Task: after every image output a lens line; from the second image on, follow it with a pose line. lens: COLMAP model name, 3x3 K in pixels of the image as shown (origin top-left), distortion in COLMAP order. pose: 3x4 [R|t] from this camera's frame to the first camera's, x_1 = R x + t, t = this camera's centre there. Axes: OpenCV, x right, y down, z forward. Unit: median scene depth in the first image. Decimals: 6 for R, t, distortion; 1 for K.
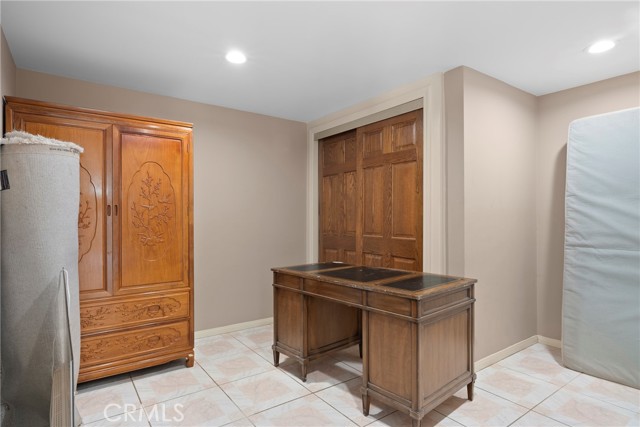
lens RADIAL K [[349.4, 0, 319.9], [0, 349.4, 215.6], [0, 0, 1]] dist [-0.011743, 0.002476]
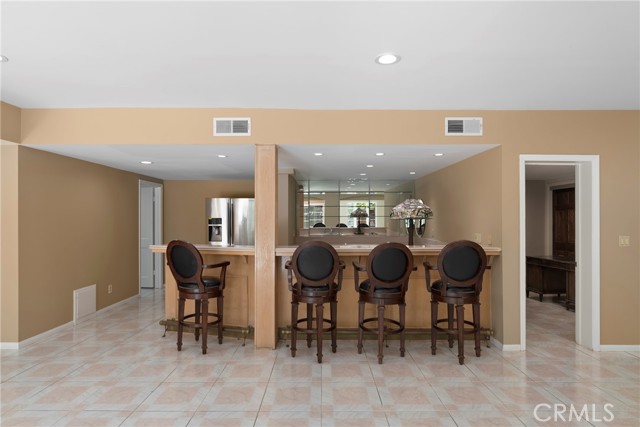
lens RADIAL K [[349.4, 0, 320.6], [0, 349.4, 217.9], [0, 0, 1]] dist [-0.011743, 0.002476]
pose [[0.810176, 0.008941, -0.586119, 0.083287], [-0.006325, 0.999959, 0.006510, -0.080484], [0.586153, -0.001567, 0.810199, -1.243121]]
